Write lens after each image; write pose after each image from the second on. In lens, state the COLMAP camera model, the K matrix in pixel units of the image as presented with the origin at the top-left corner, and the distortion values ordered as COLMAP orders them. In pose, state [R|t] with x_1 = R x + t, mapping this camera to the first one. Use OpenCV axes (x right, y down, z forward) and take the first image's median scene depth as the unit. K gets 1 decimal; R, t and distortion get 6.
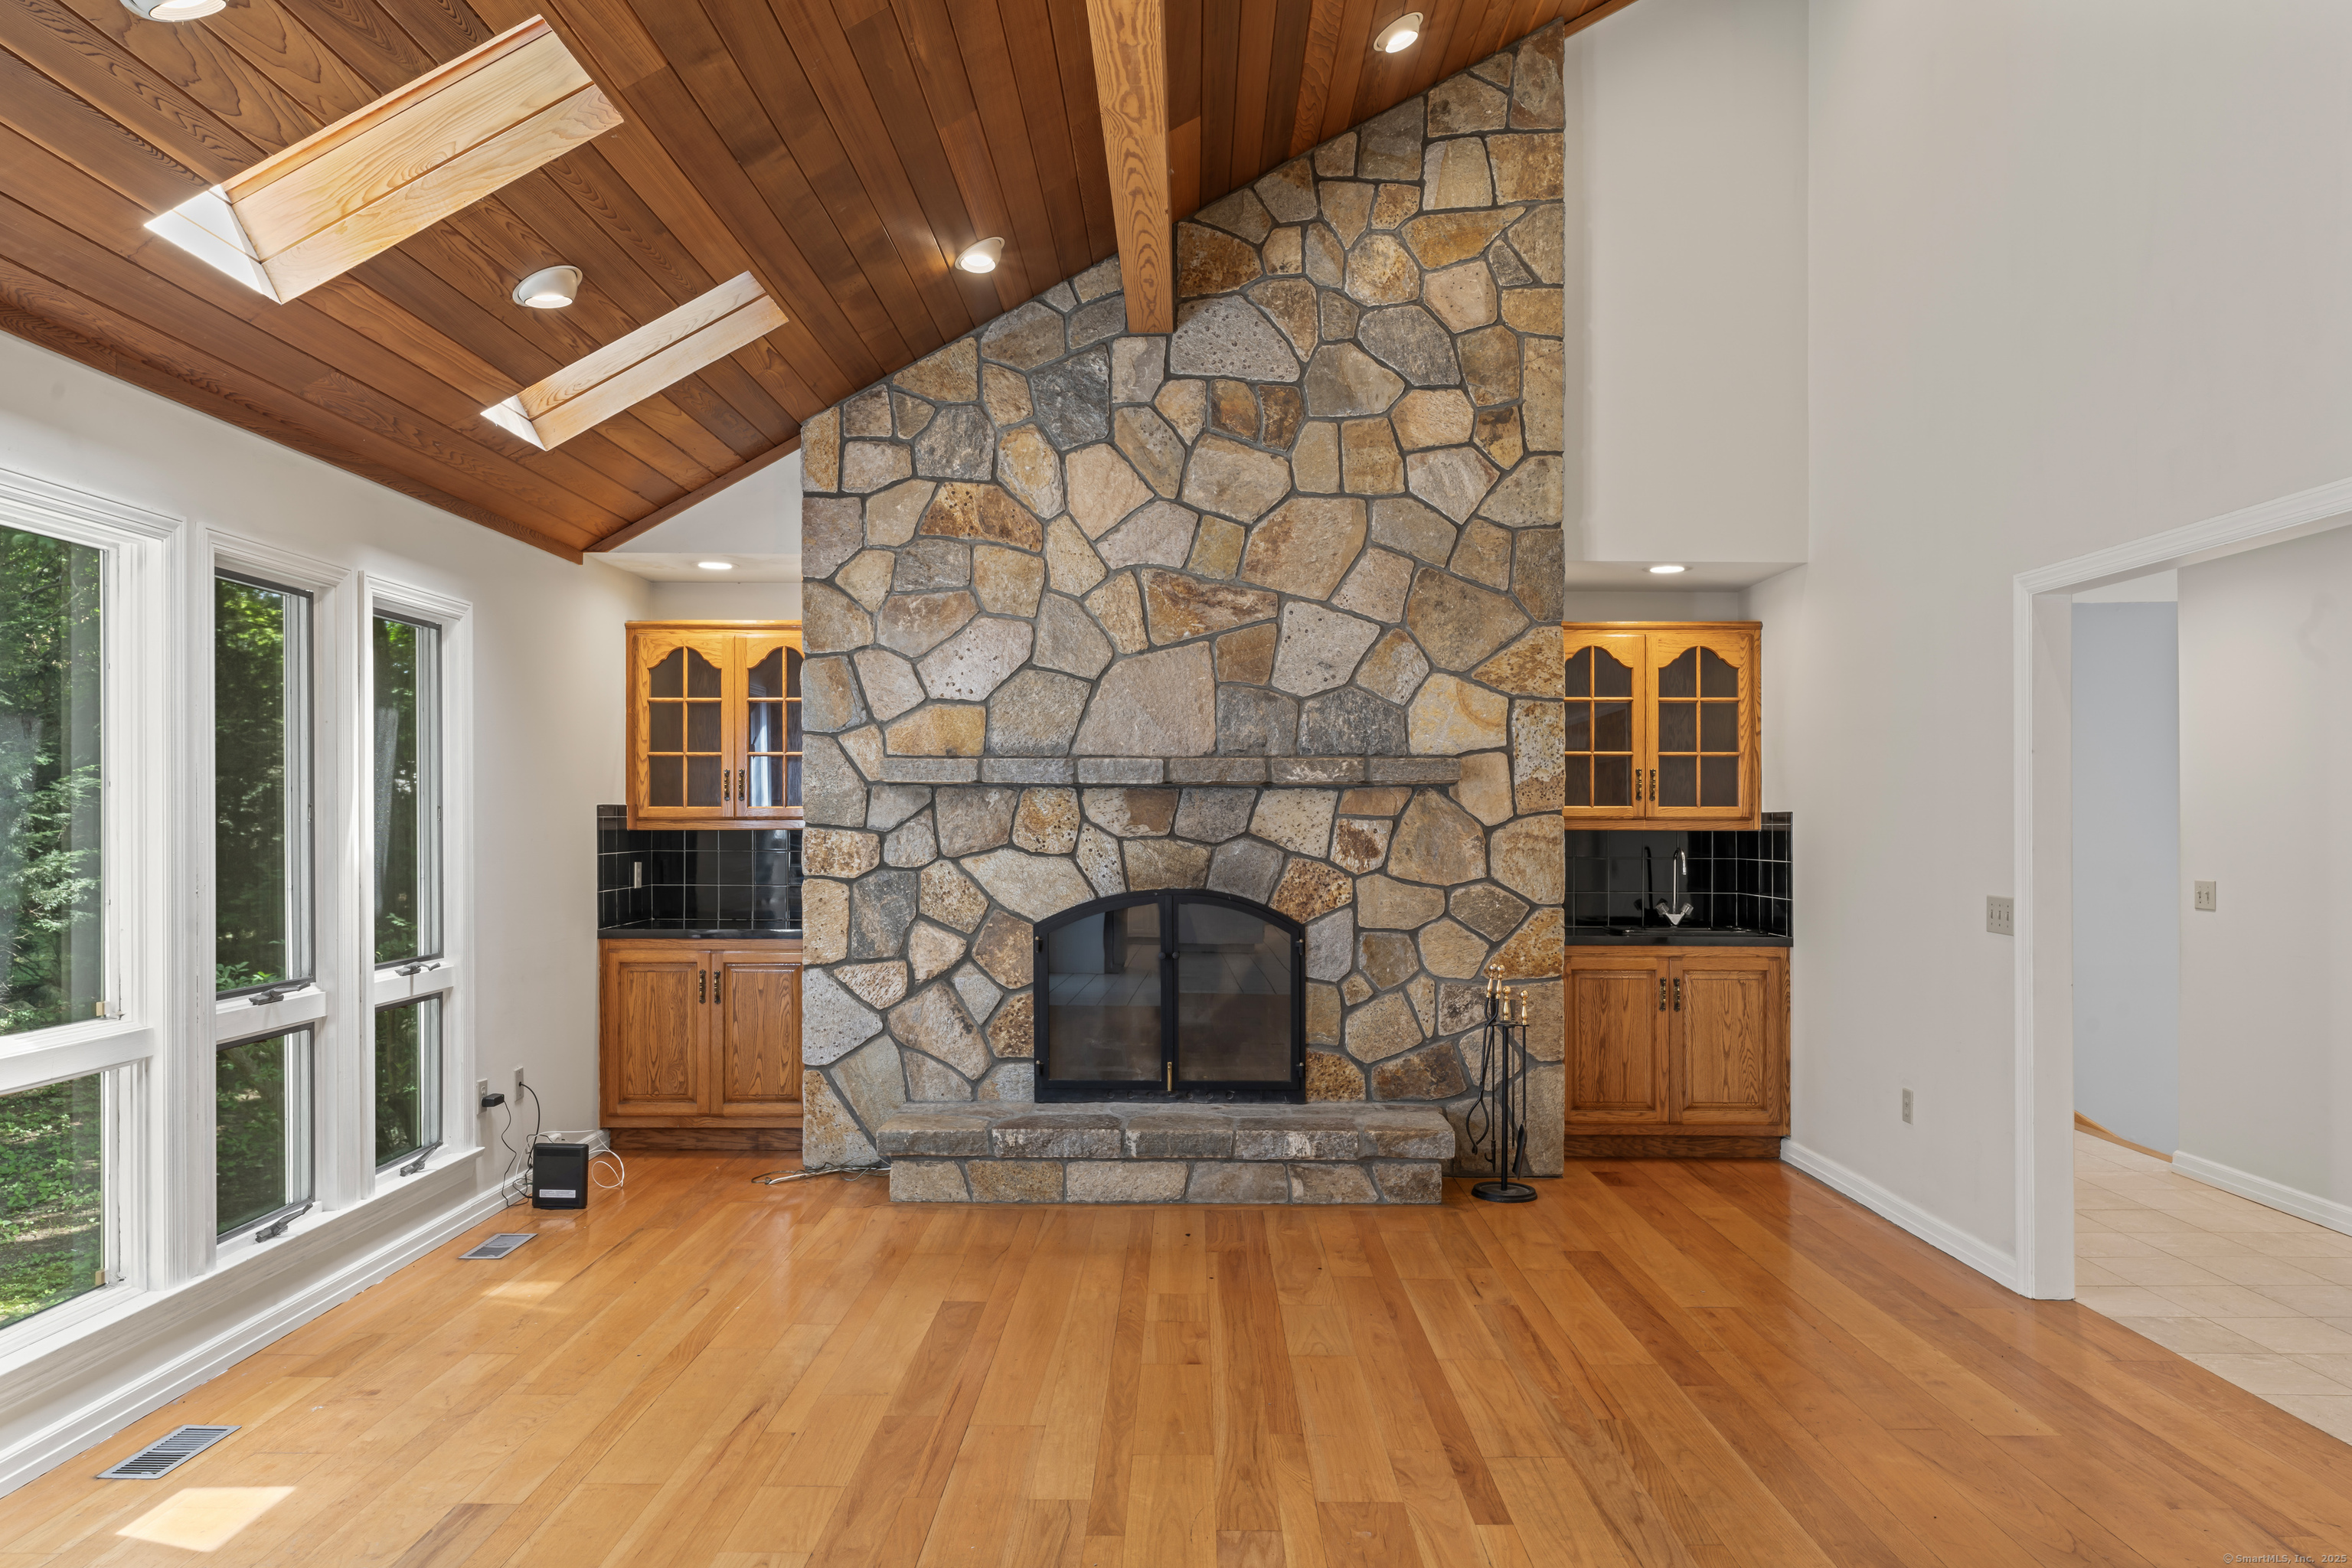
lens RADIAL K [[1577.6, 0, 1176.0], [0, 1577.6, 784.0], [0, 0, 1]] dist [0.001544, -0.000973]
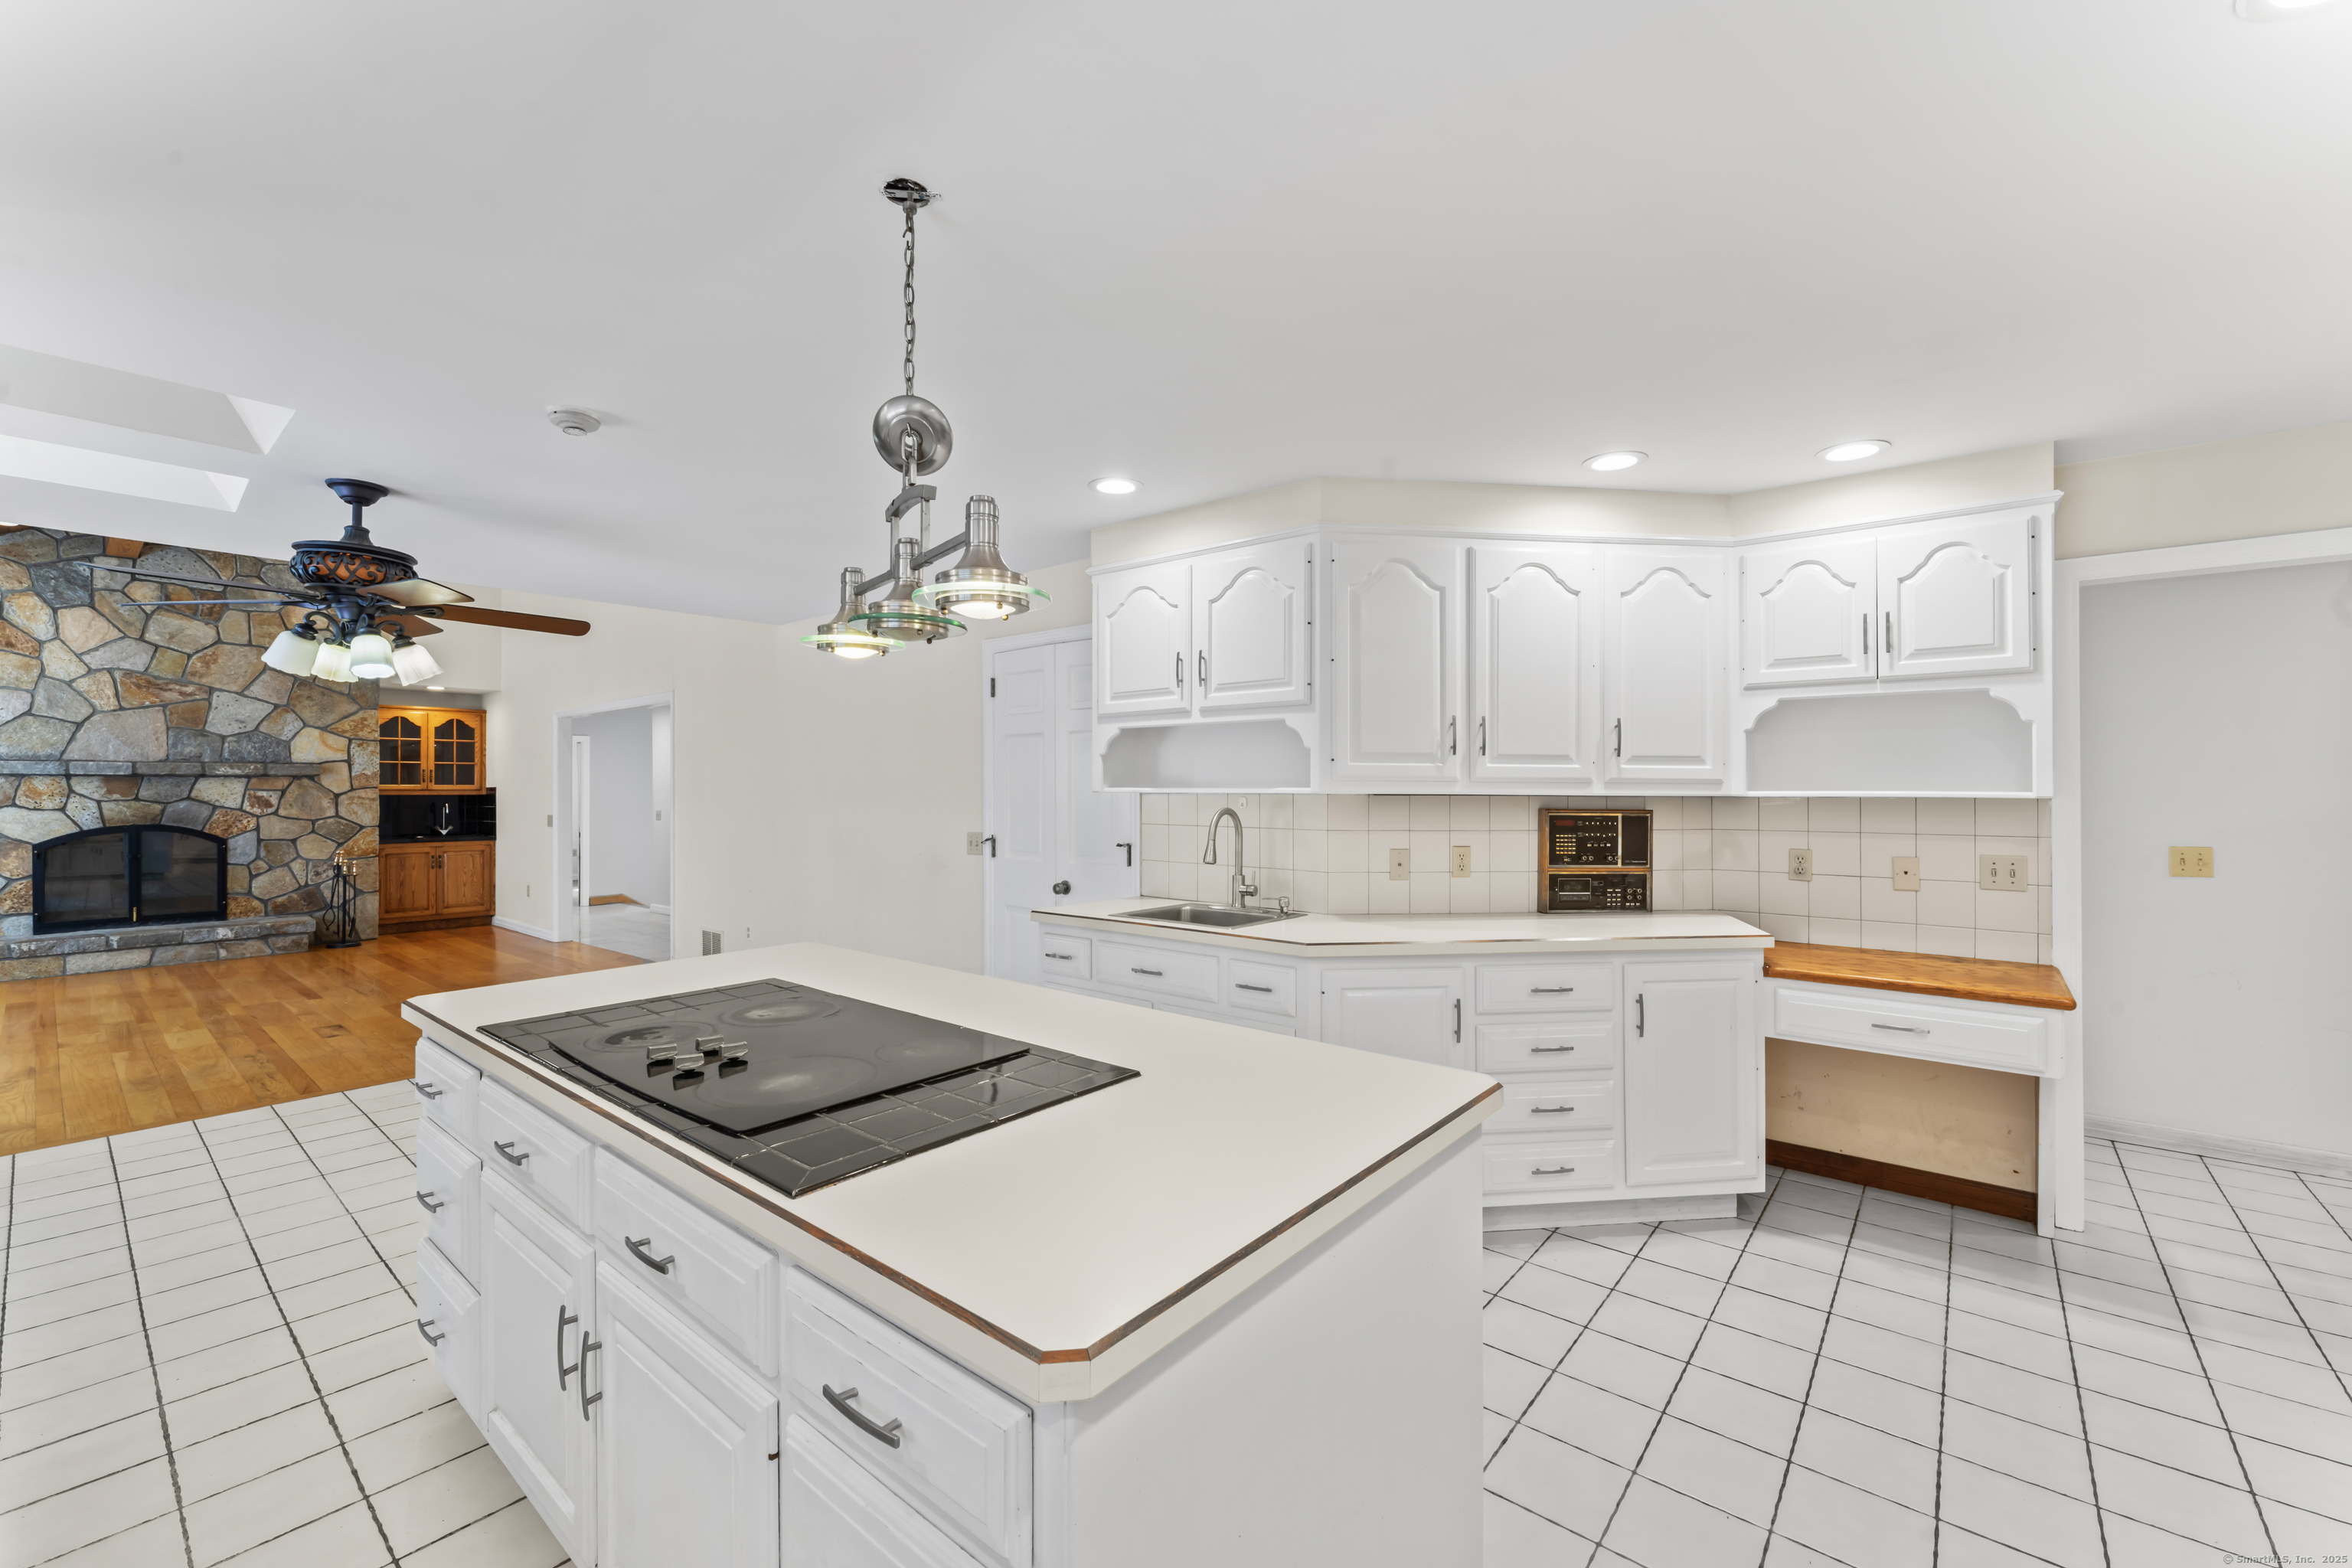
lens RADIAL K [[944.4, 0, 1176.0], [0, 944.4, 784.0], [0, 0, 1]] dist [0.000955, 0.000207]
pose [[0.631711, 0.000088, 0.775204, -0.103892], [-0.011716, 0.999887, 0.009435, -0.015427], [-0.775115, -0.015042, 0.631641, -0.857096]]
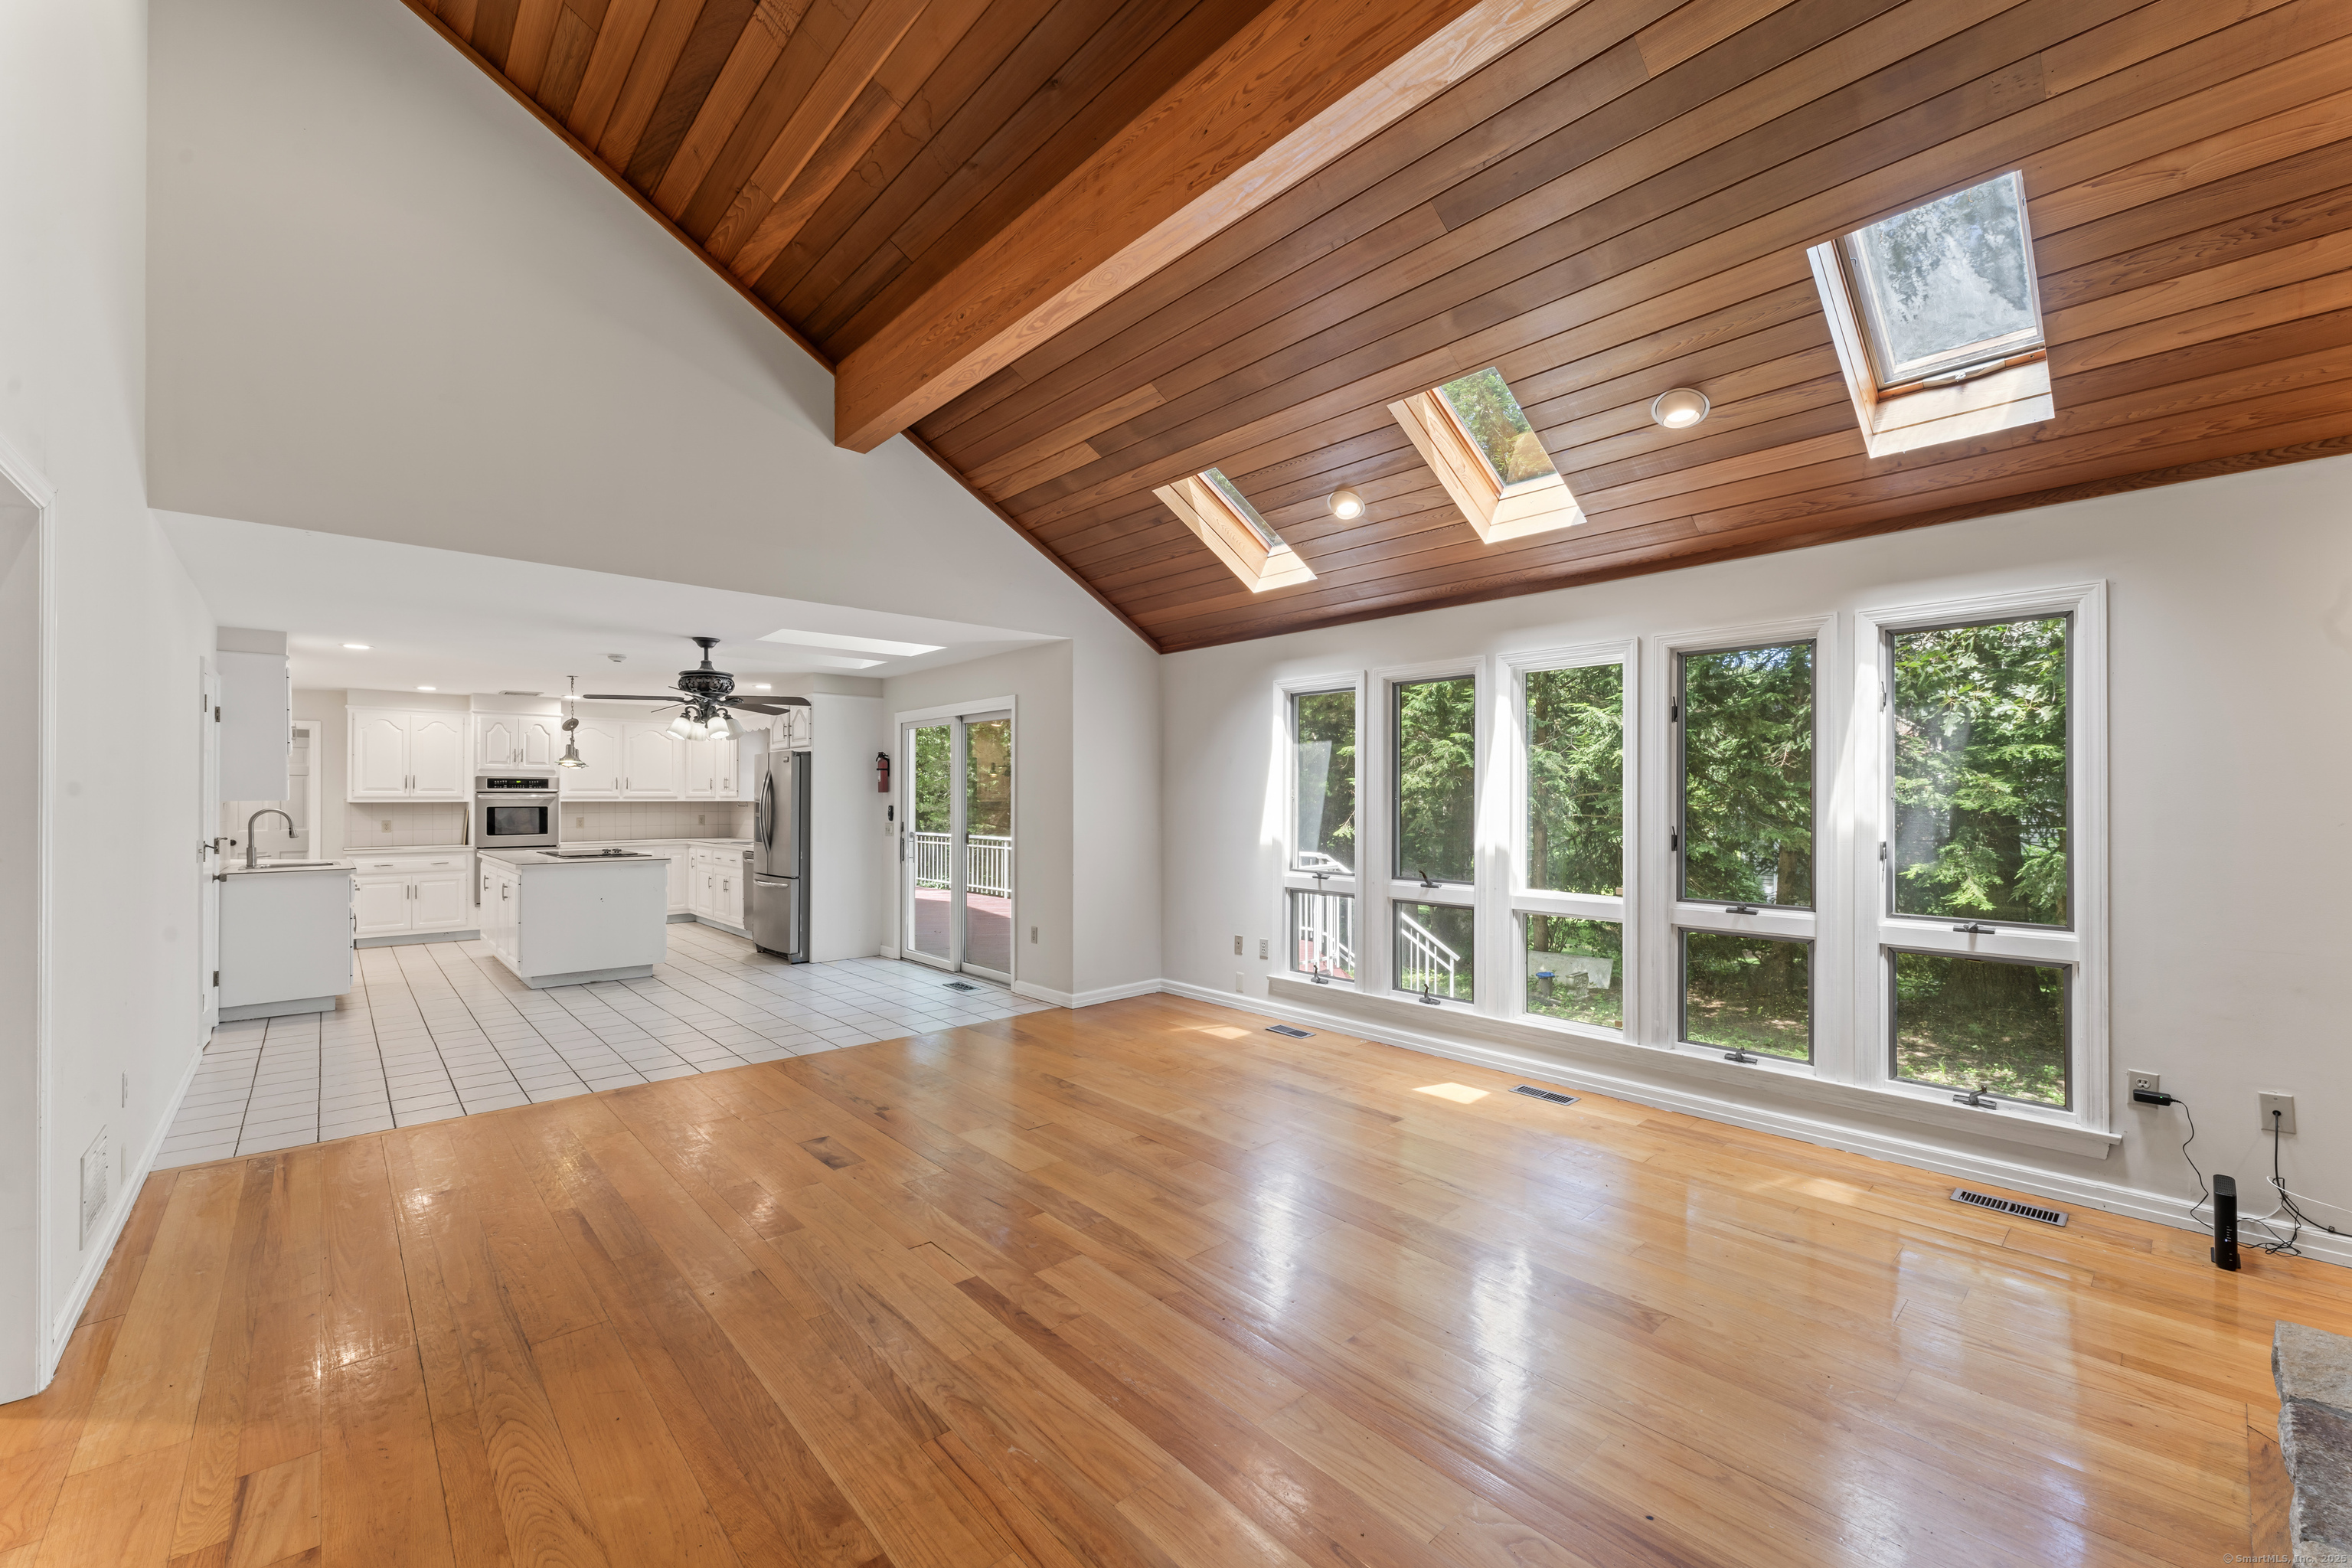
lens RADIAL K [[944.4, 0, 1176.0], [0, 944.4, 784.0], [0, 0, 1]] dist [0.000955, 0.000207]
pose [[-0.735041, -0.010380, -0.677944, 0.309456], [0.012020, 0.999526, -0.028335, 0.019198], [0.677916, -0.028976, -0.734568, 0.844943]]
